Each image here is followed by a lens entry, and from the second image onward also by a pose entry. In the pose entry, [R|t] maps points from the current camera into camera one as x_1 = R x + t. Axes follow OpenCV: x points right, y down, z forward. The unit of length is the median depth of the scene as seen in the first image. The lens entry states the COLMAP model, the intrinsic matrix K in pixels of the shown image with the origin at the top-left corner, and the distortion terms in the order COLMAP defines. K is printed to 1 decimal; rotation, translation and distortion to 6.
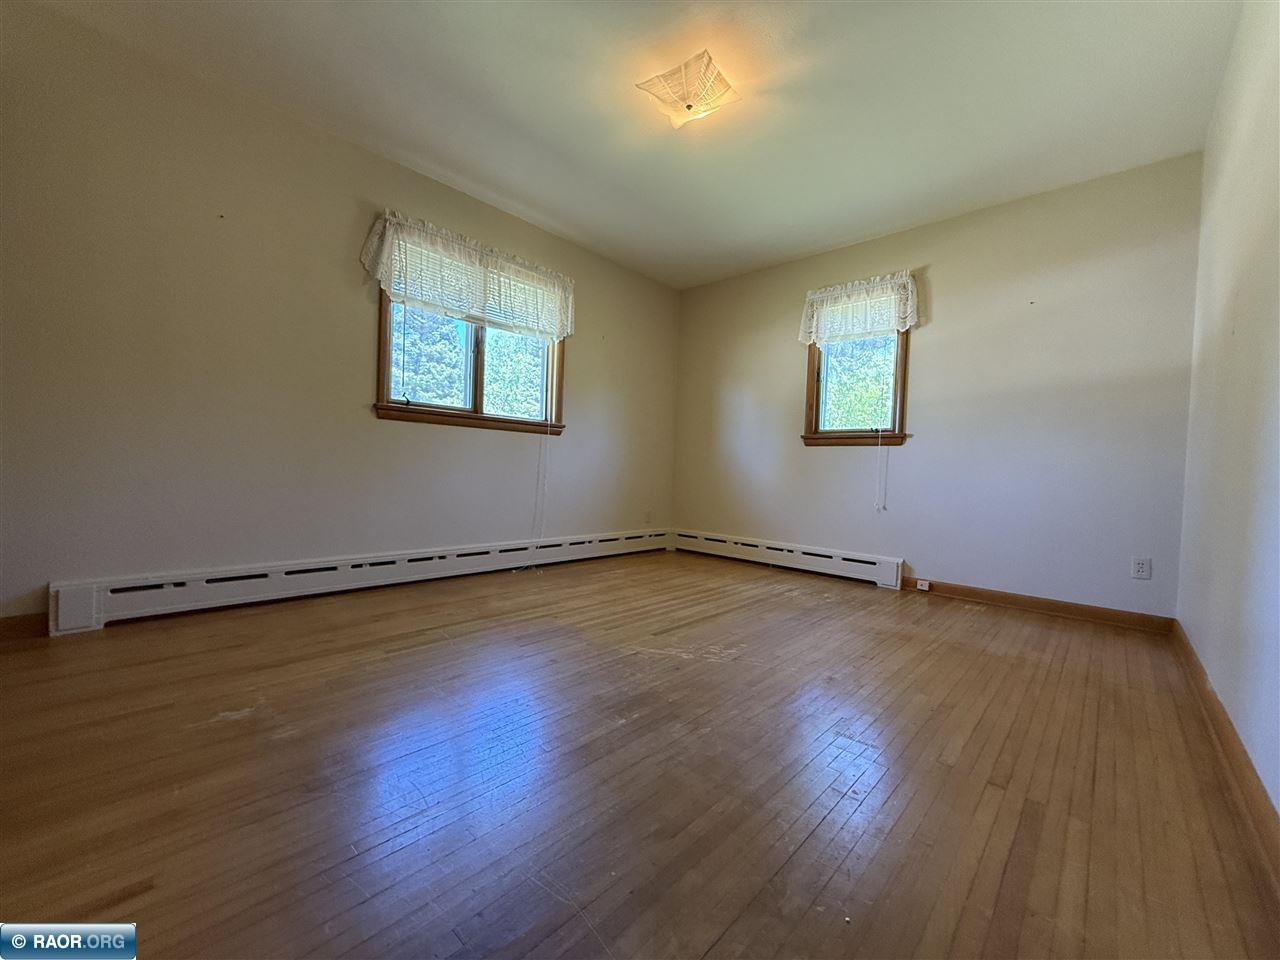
lens RADIAL K [[511.1, 0, 638.1], [0, 511.1, 485.0], [0, 0, 1]] dist [-0.000693, 0.000134]
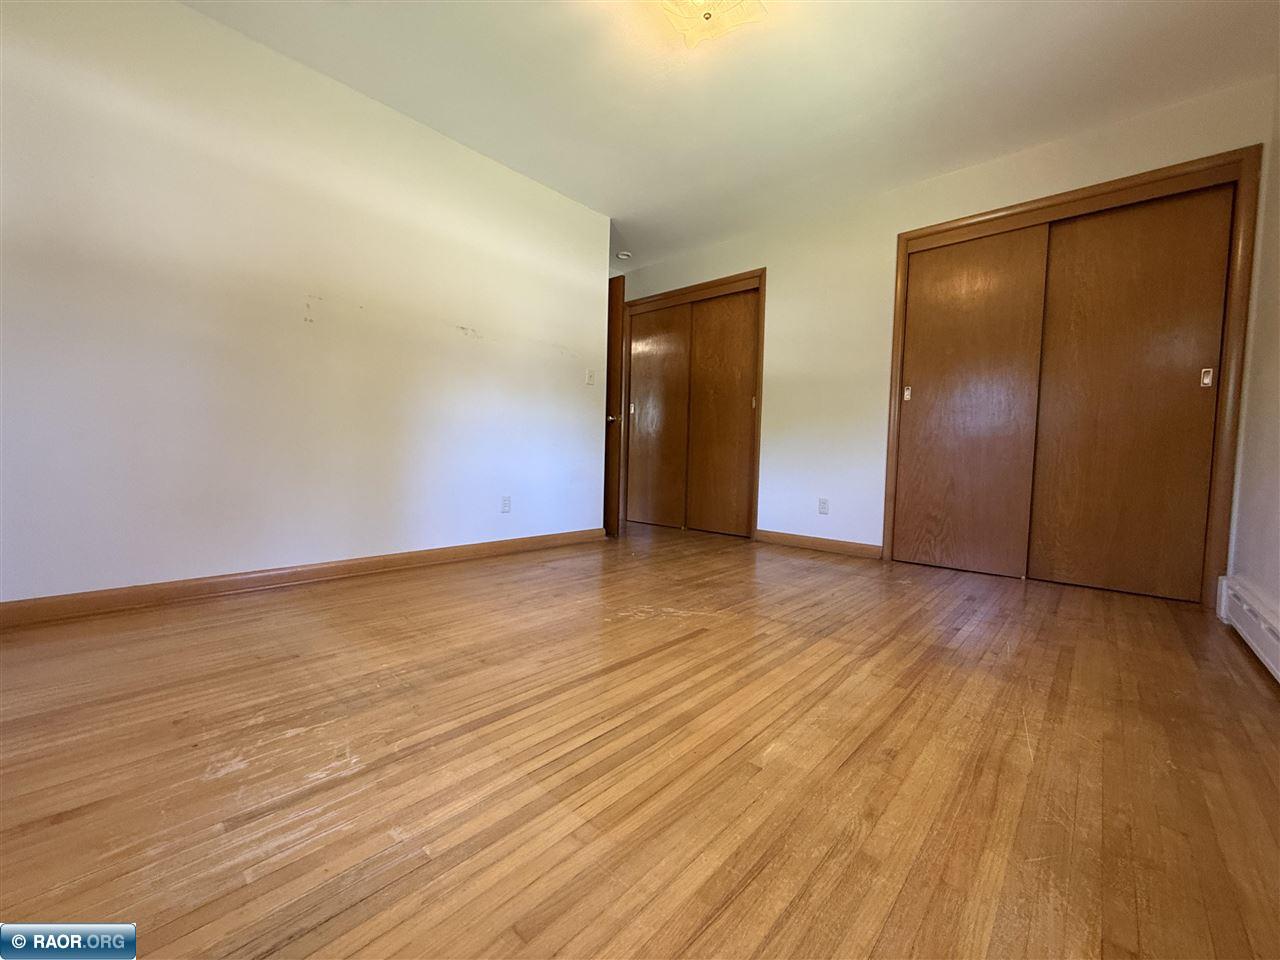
lens RADIAL K [[511.1, 0, 640.1], [0, 511.1, 480.2], [0, 0, 1]] dist [-0.000693, 0.000134]
pose [[-0.997972, -0.062167, -0.013713, 0.146213], [-0.063067, 0.994817, 0.079764, -0.014790], [0.008683, 0.080467, -0.996719, 1.594766]]
